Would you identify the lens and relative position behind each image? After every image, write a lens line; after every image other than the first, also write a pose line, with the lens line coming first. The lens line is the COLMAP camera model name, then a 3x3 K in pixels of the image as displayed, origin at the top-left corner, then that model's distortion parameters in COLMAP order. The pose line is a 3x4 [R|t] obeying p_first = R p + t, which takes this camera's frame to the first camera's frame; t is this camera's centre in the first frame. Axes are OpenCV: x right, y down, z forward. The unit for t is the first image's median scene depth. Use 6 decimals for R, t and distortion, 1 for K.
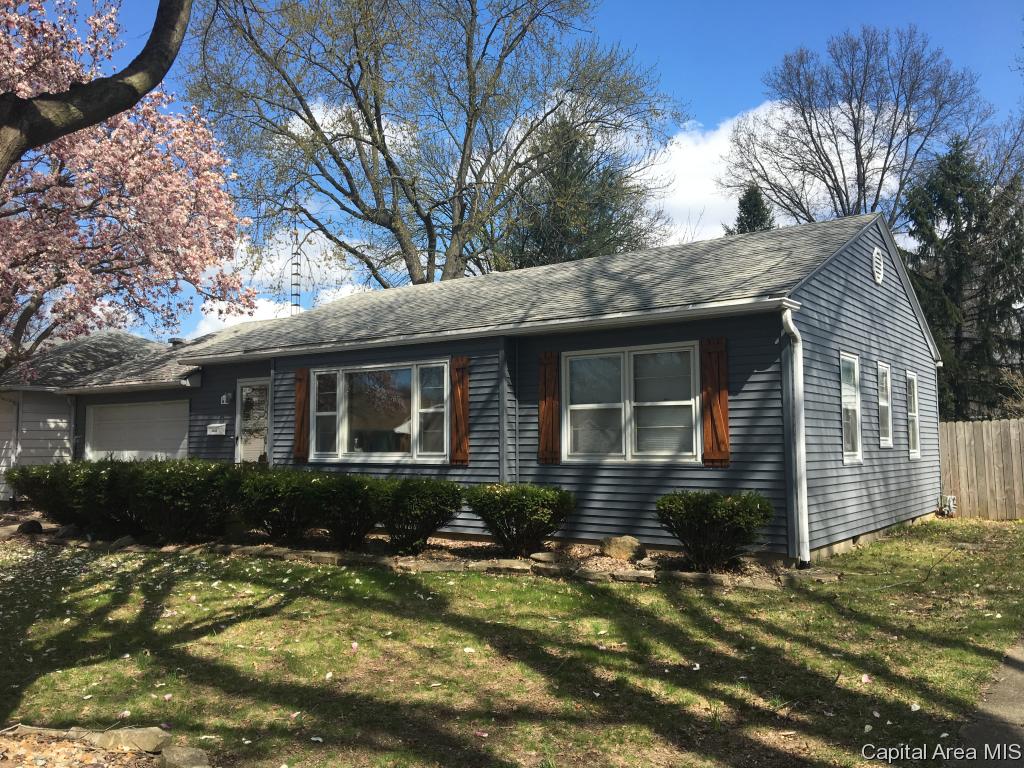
lens RADIAL K [[872.3, 0, 510.8], [0, 872.3, 382.6], [0, 0, 1]] dist [0.074118, -0.020919]
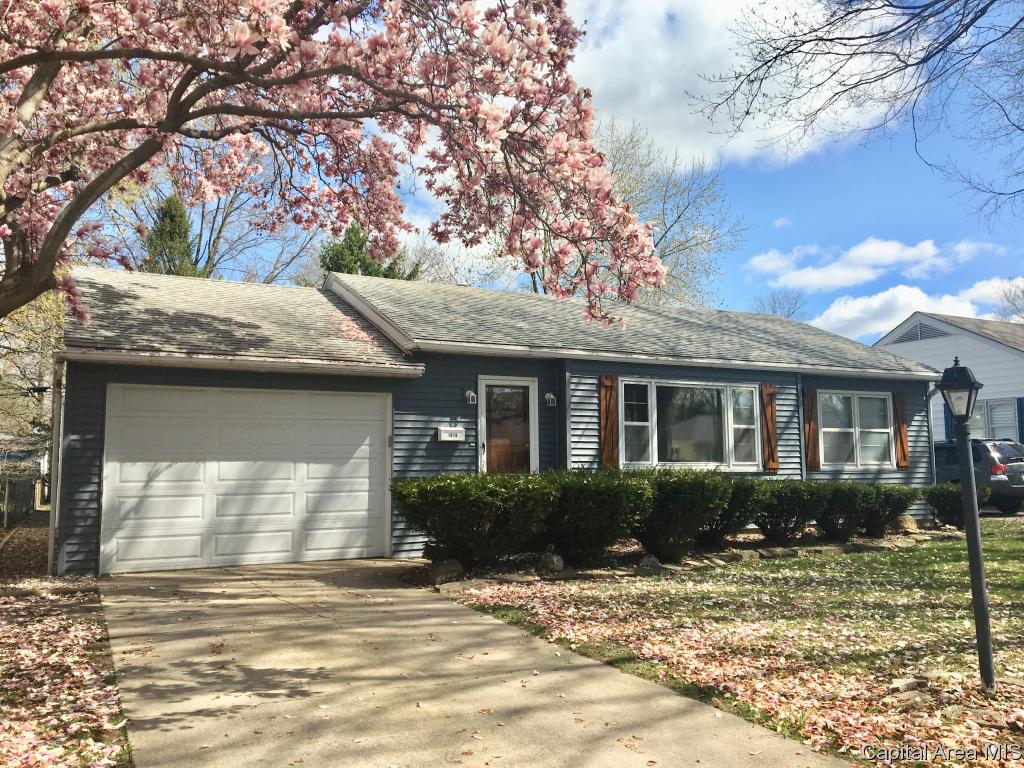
lens RADIAL K [[872.3, 0, 512.1], [0, 872.3, 379.9], [0, 0, 1]] dist [0.074118, -0.020919]
pose [[0.450550, 0.089187, 0.888285, -1.297215], [-0.060898, 0.995750, -0.069089, 0.070542], [-0.890672, -0.022967, 0.454066, 0.743217]]
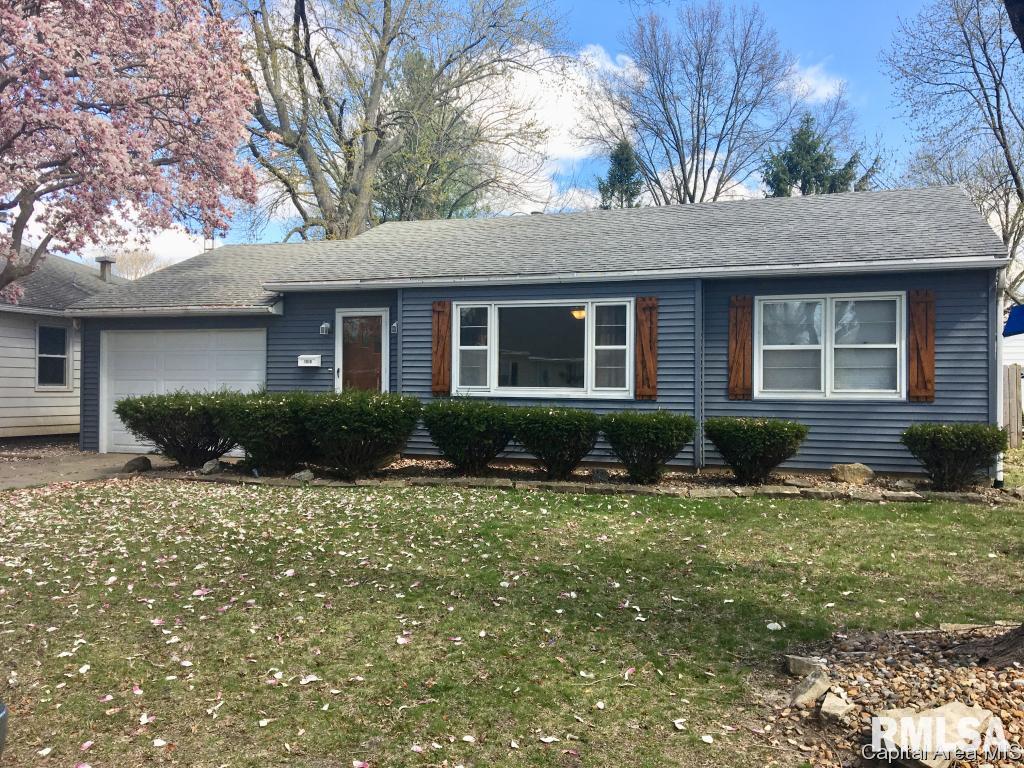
lens RADIAL K [[872.3, 0, 511.5], [0, 872.3, 384.7], [0, 0, 1]] dist [0.074118, -0.020919]
pose [[0.958020, 0.013430, 0.286387, -0.500472], [-0.033524, 0.997297, 0.065377, 0.012509], [-0.284735, -0.072233, 0.955881, 0.040888]]
